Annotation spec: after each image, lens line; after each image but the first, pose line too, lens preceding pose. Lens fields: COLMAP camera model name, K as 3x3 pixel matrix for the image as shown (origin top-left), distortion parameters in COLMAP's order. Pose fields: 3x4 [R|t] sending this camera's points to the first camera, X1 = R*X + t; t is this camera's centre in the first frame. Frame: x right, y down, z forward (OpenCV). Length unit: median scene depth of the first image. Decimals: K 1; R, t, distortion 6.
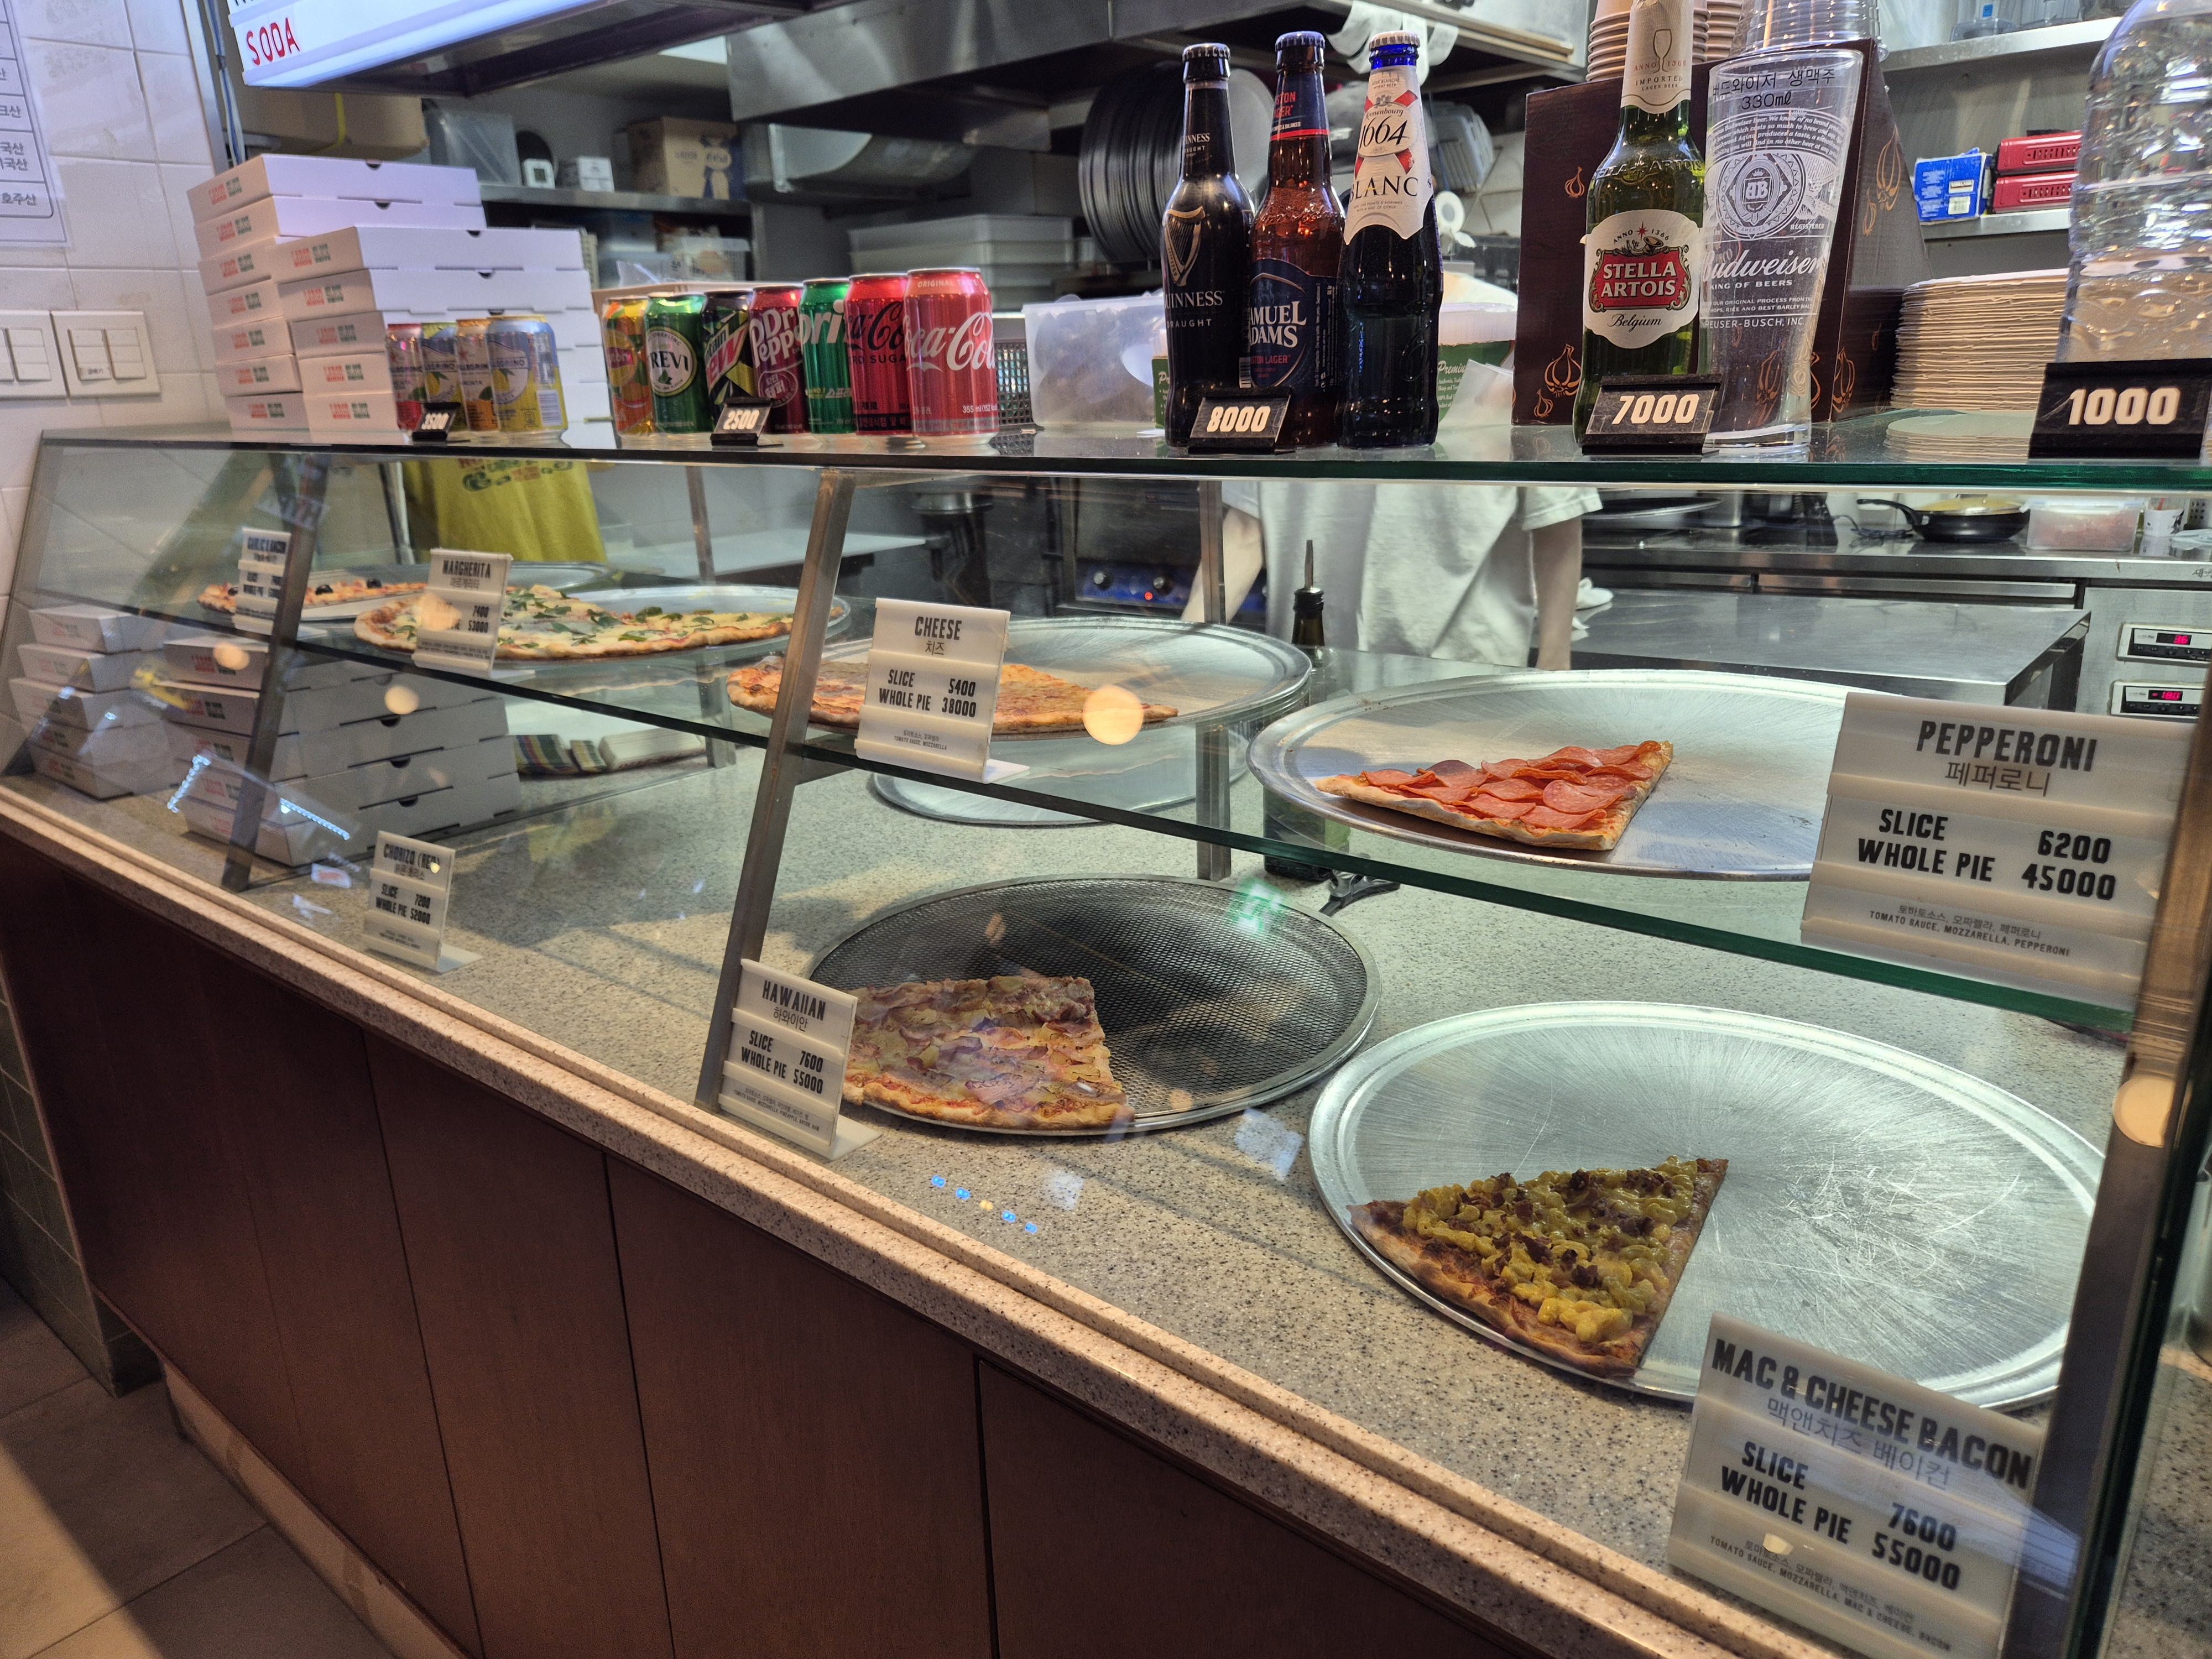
lens RADIAL K [[1498.3, 0, 1106.0], [0, 1498.3, 829.5], [0, 0, 1]] dist [0.001347, -0.003343]
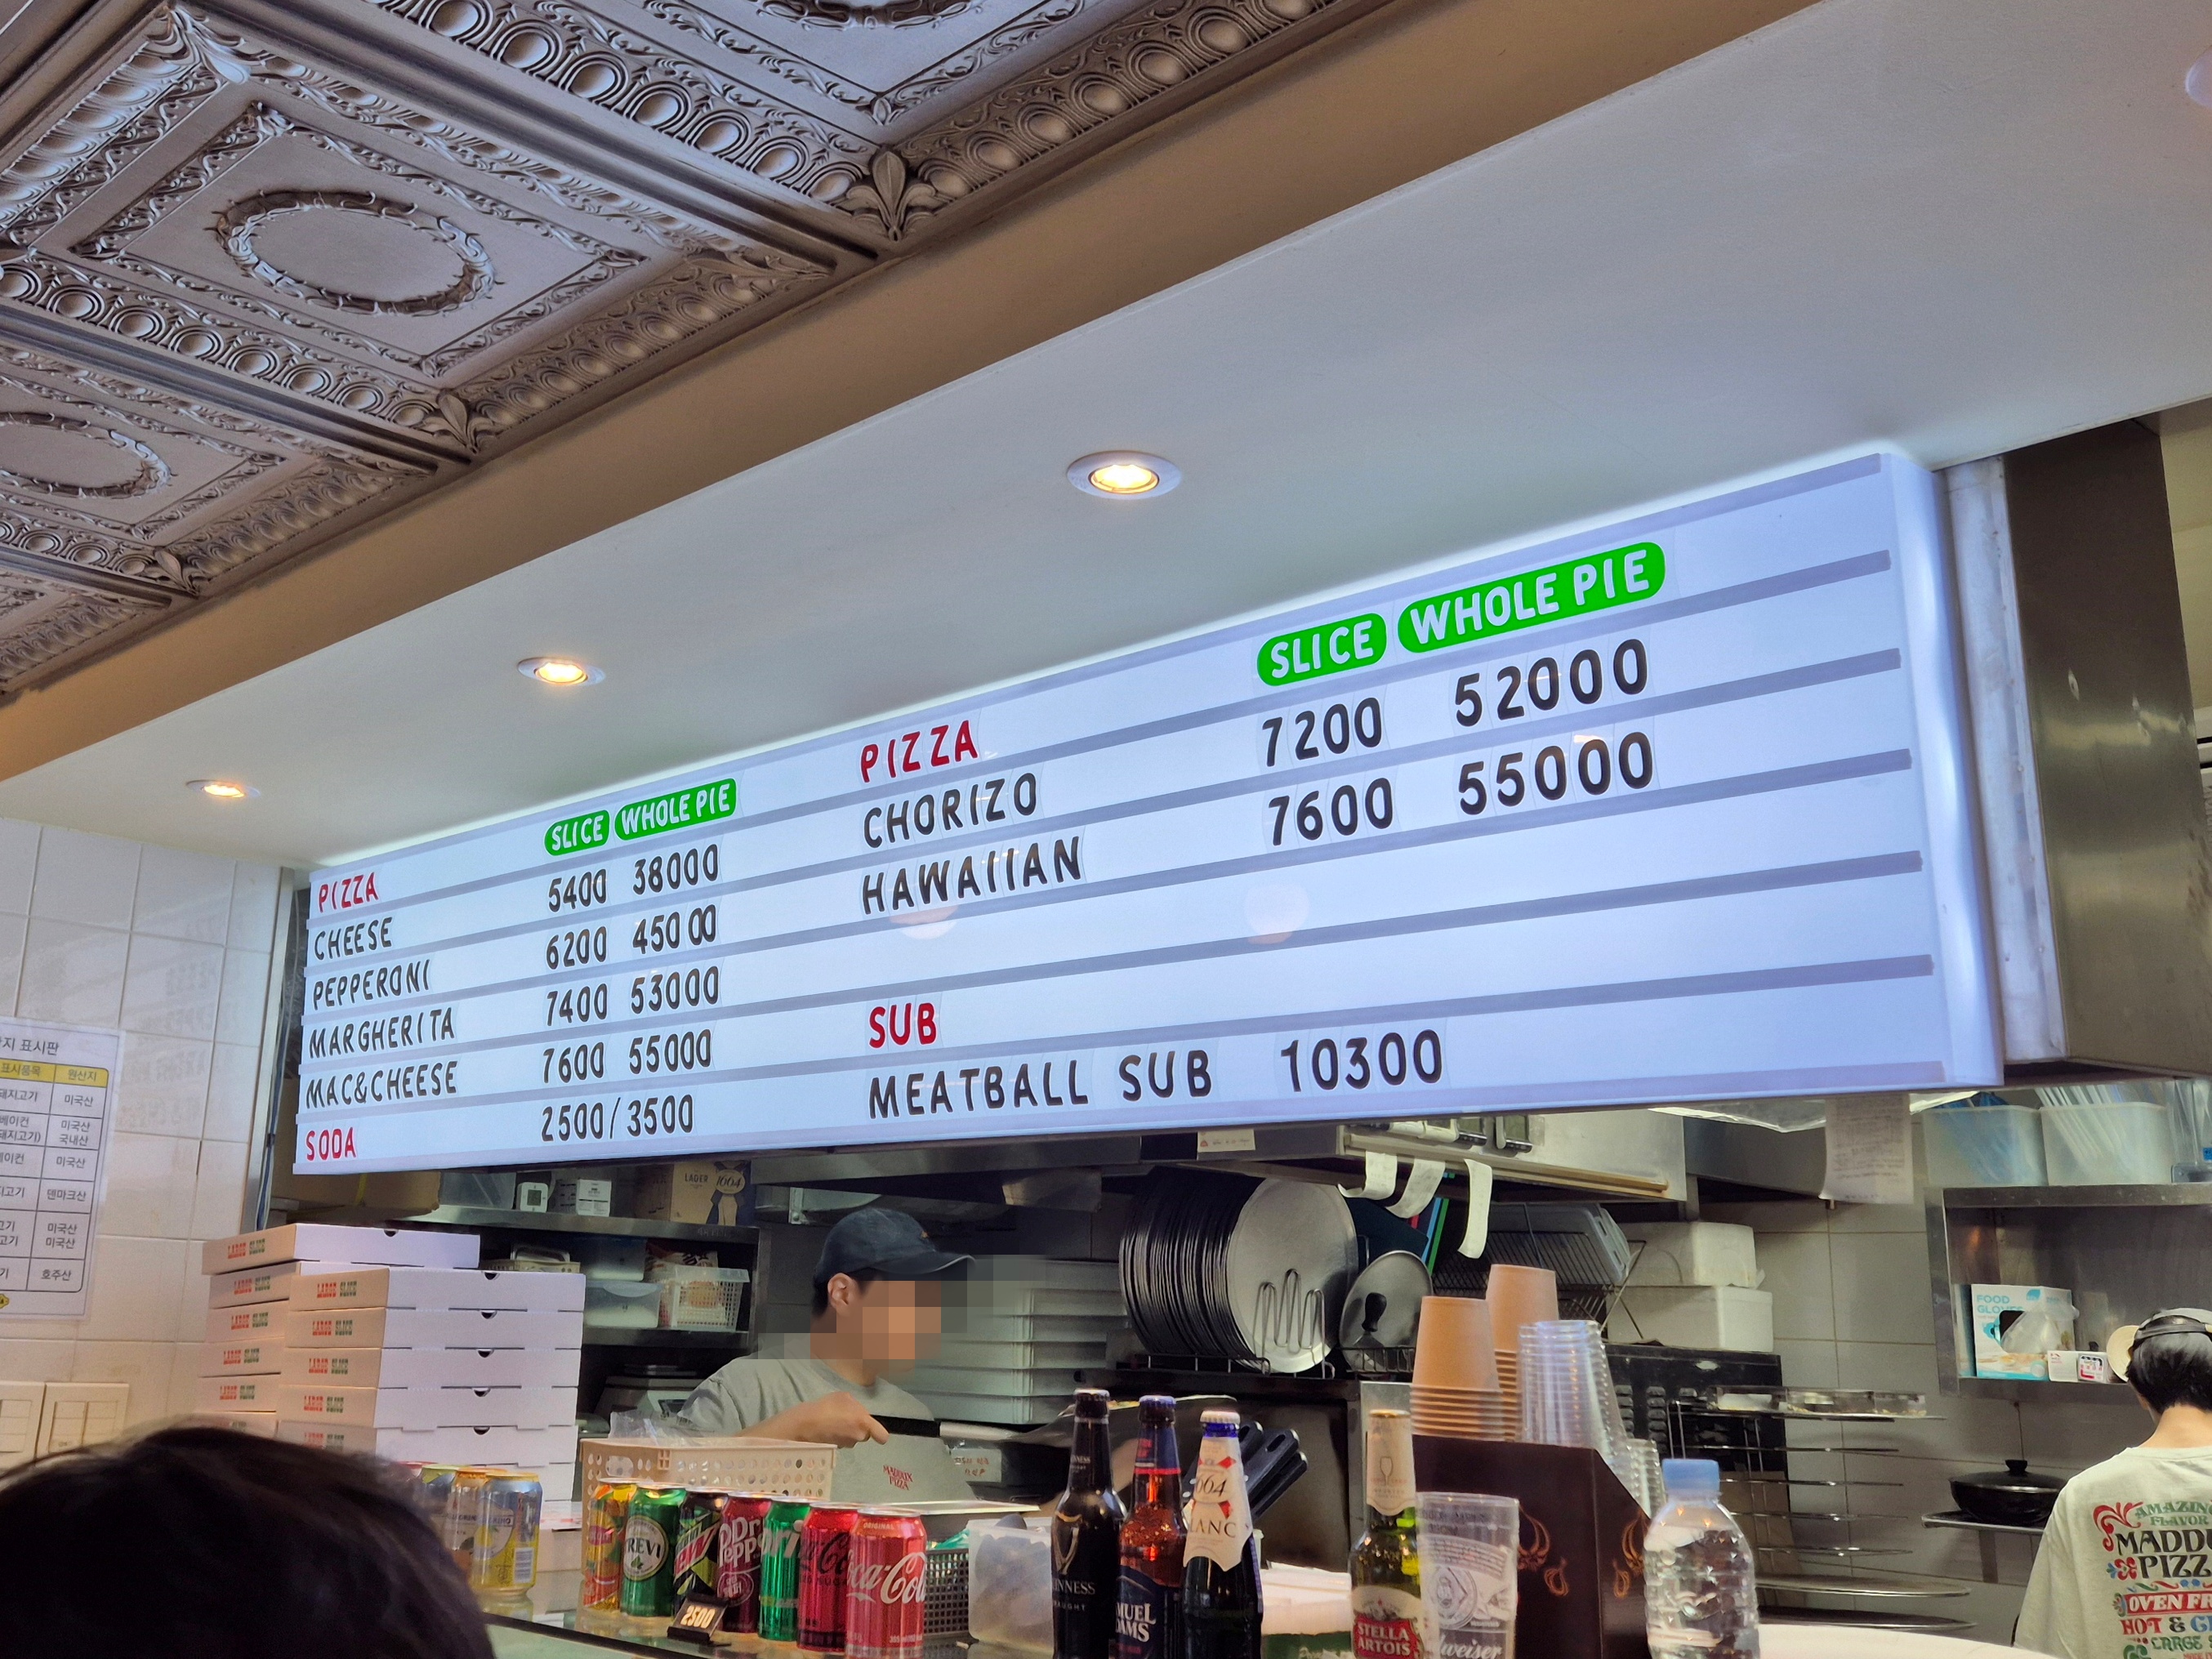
lens RADIAL K [[2136.1, 0, 946.7], [0, 2136.1, 828.8], [0, 0, 1]] dist [0.078633, -0.021175]
pose [[0.989060, 0.043873, -0.140840, 0.124755], [-0.110491, 0.852905, -0.510241, 0.020150], [0.097738, 0.520220, 0.848421, -0.580862]]
